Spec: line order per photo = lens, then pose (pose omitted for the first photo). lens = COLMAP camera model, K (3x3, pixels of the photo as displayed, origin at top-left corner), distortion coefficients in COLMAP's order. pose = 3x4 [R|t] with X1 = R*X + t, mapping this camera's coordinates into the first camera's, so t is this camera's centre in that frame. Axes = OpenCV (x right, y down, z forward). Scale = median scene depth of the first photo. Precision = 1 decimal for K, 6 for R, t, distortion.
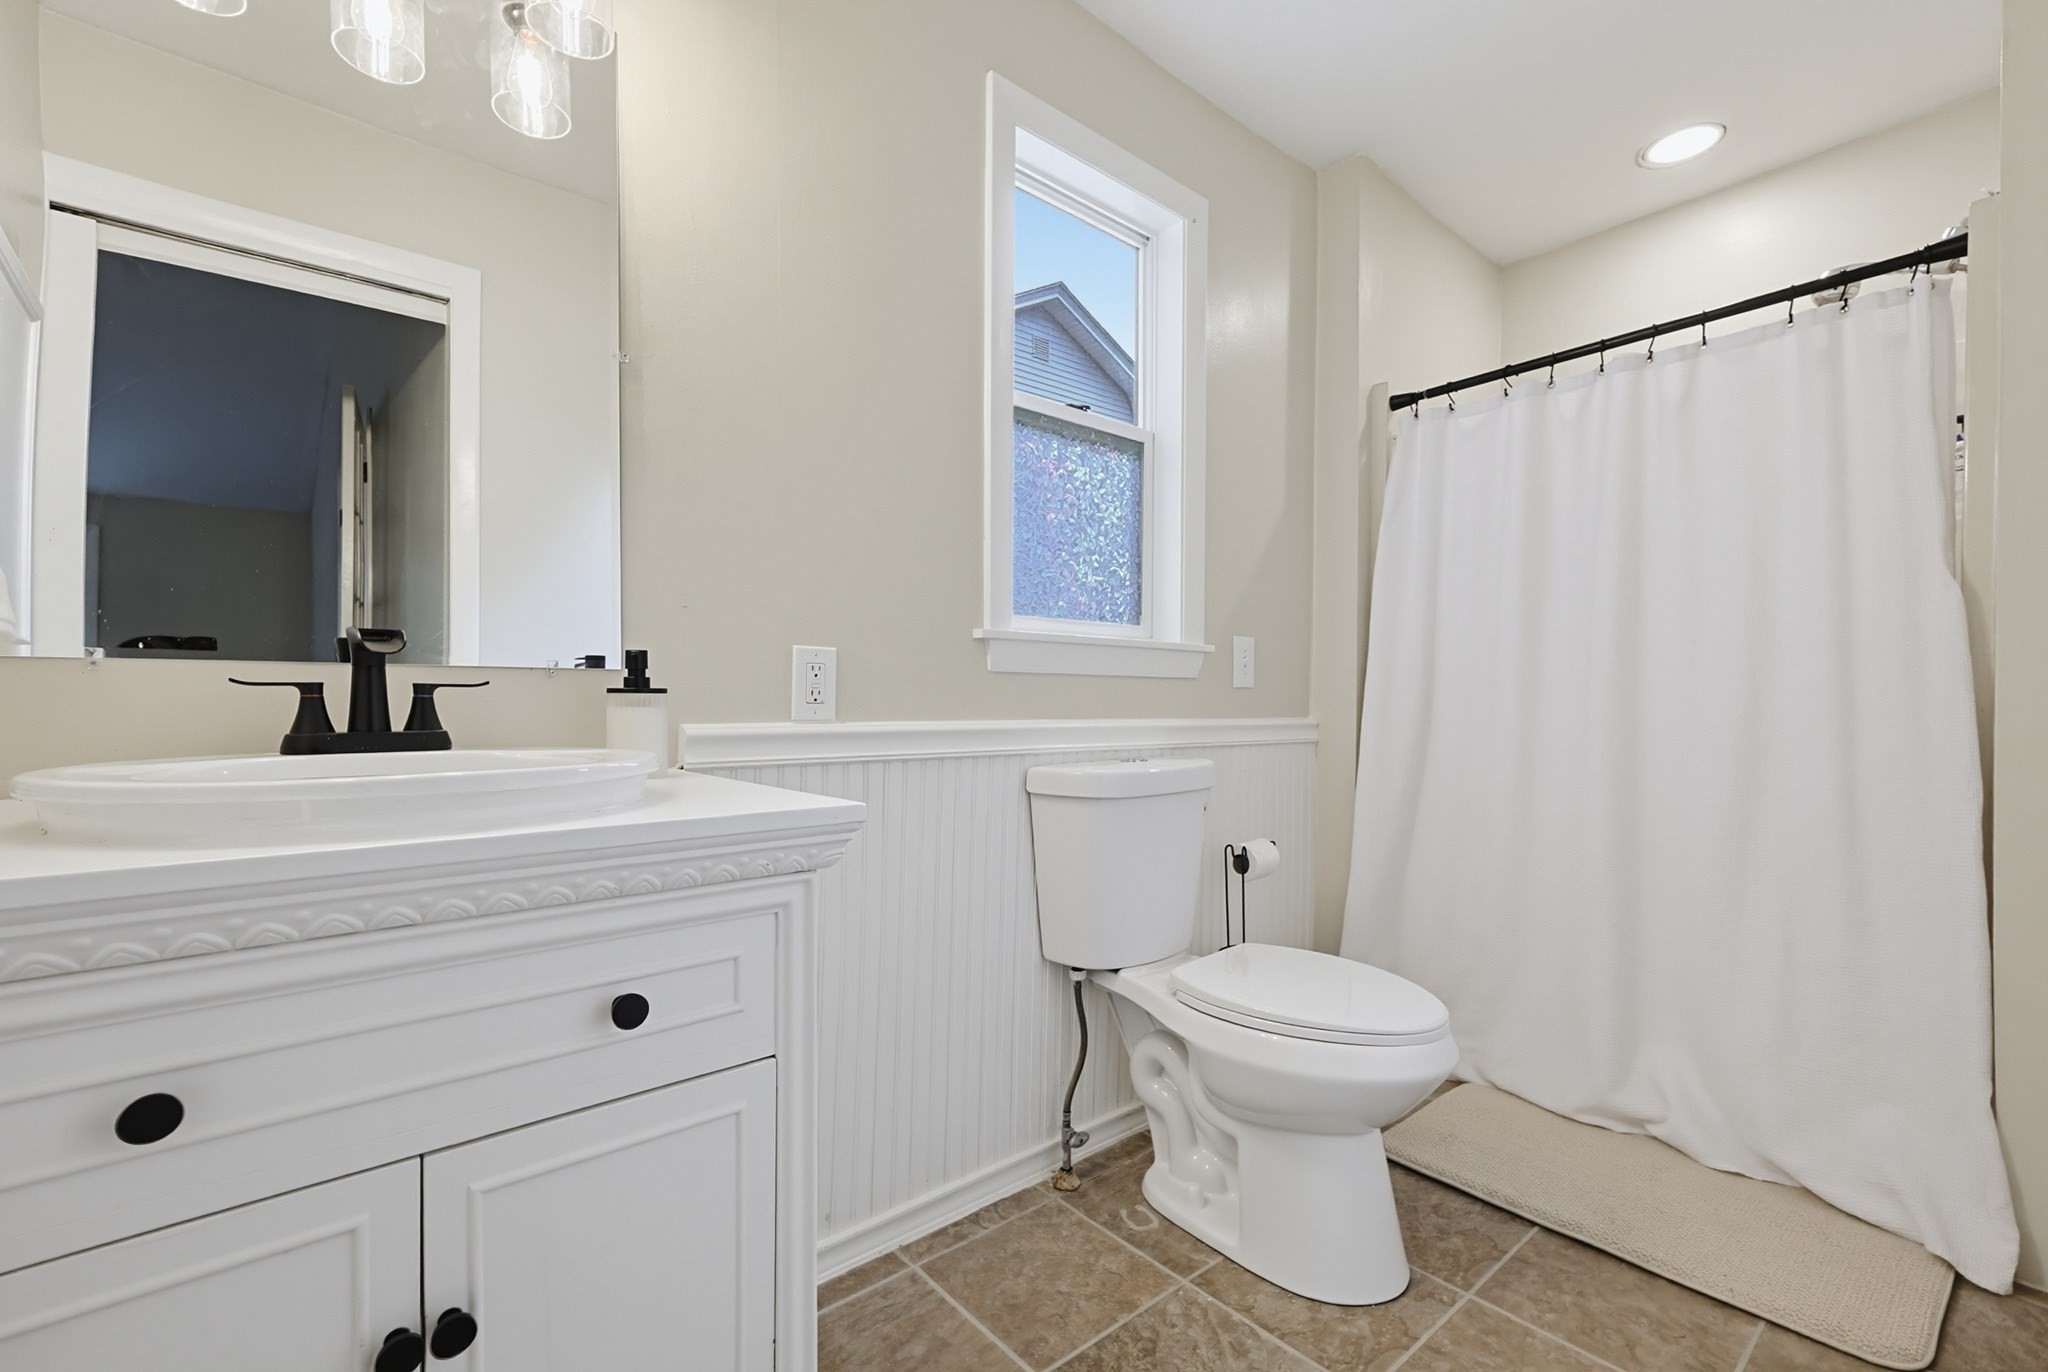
lens RADIAL K [[871.1, 0, 1024.0], [0, 871.1, 686.0], [0, 0, 1]] dist [-0.001446, -0.000349]
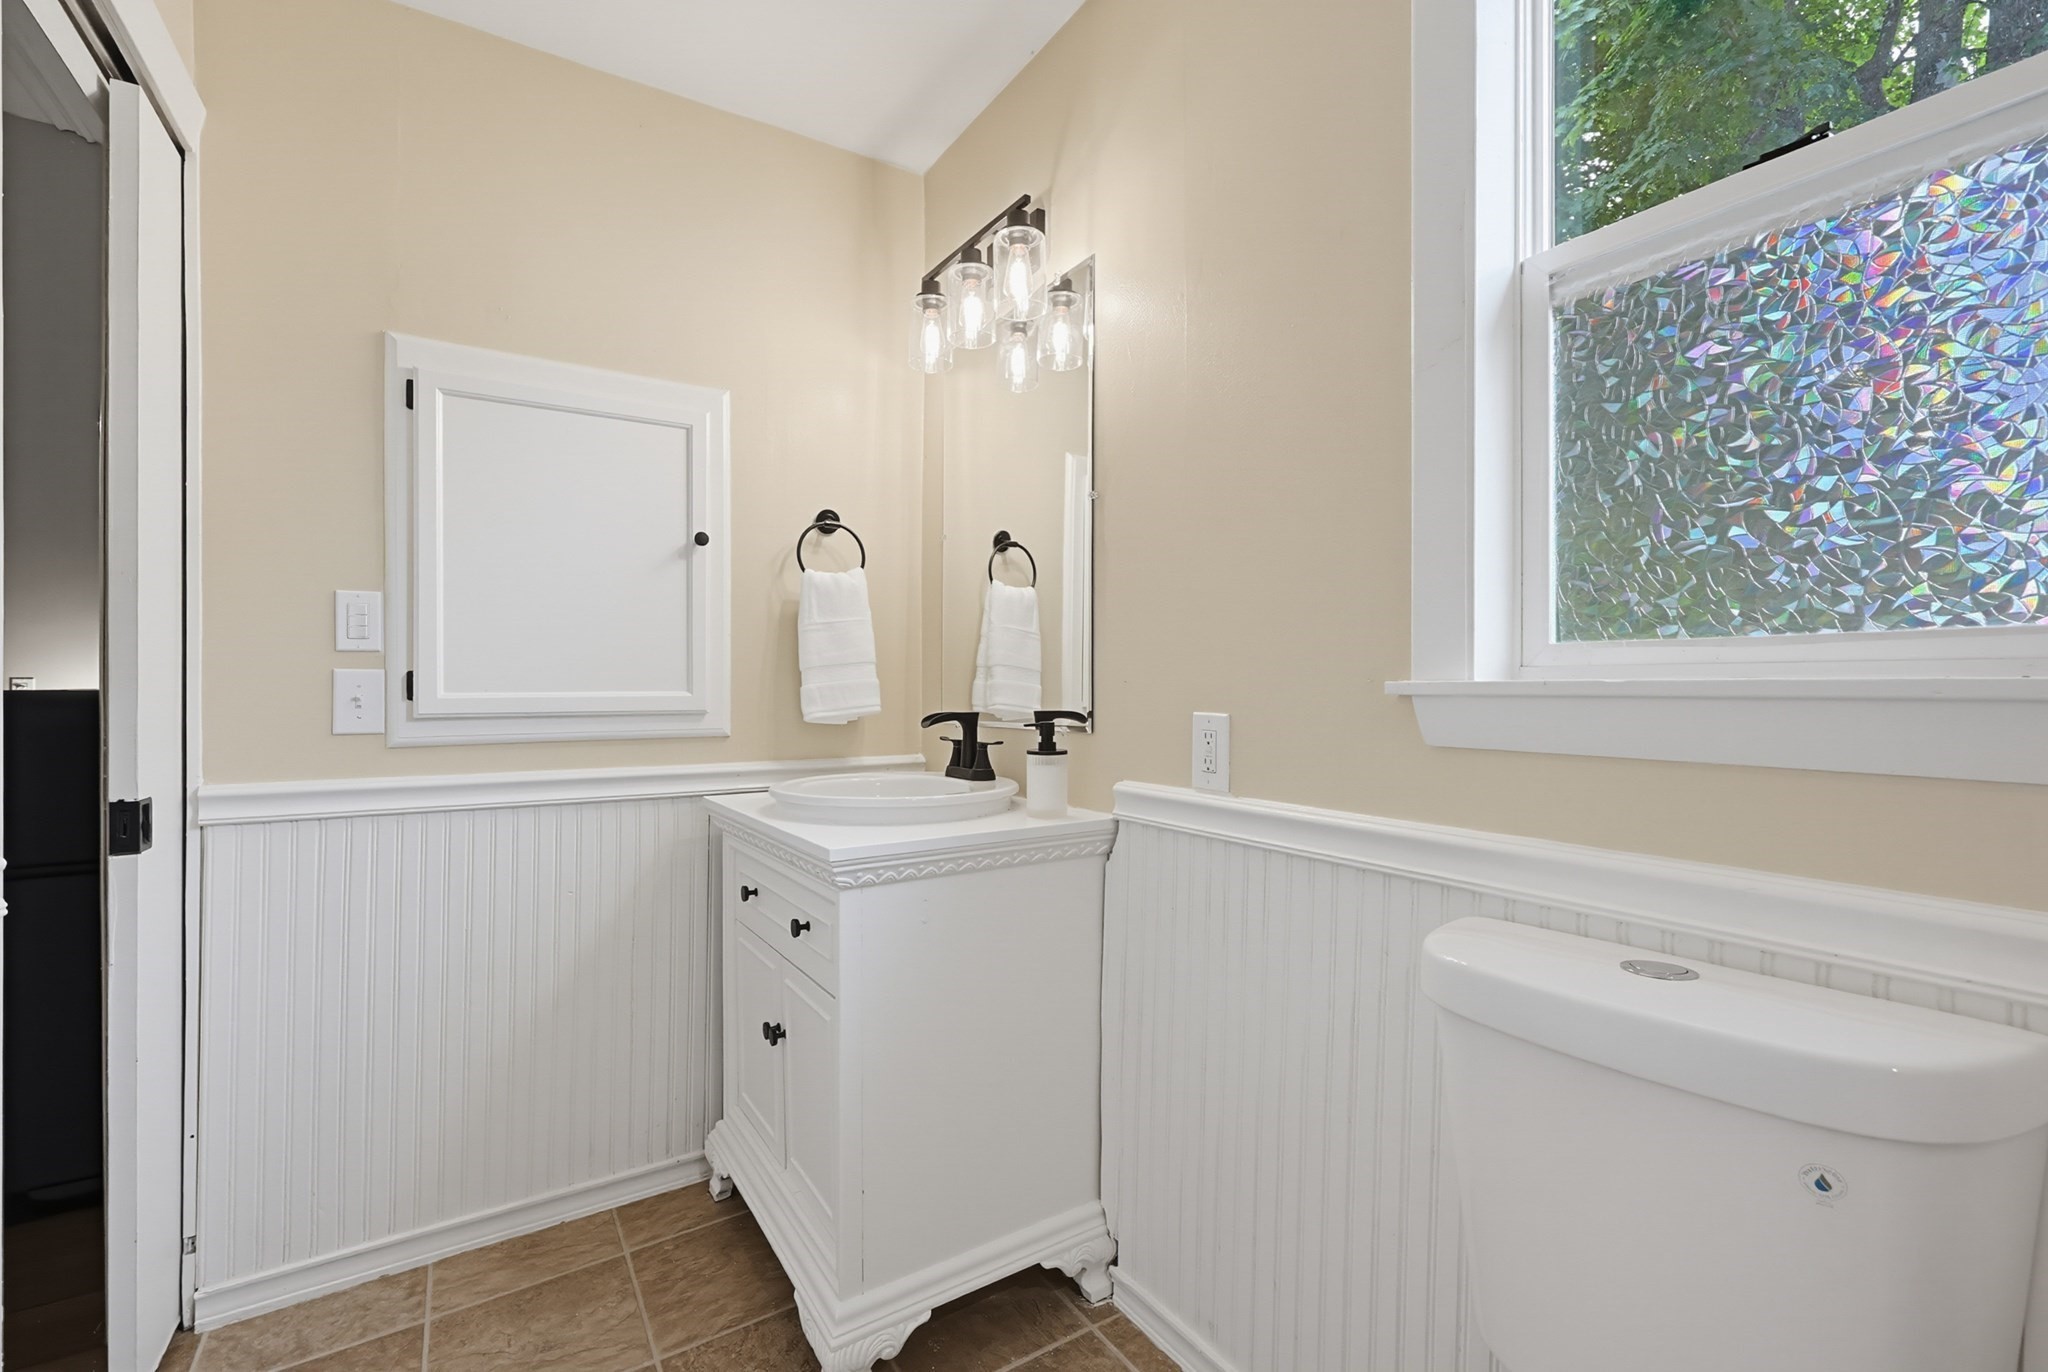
lens RADIAL K [[893.9, 0, 1031.1], [0, 893.9, 684.4], [0, 0, 1]] dist [-0.006112, -0.000375]
pose [[-0.102267, -0.007667, -0.994727, 0.764275], [0.018952, 0.999774, -0.009654, -0.071339], [0.994576, -0.019840, -0.102098, 0.910679]]
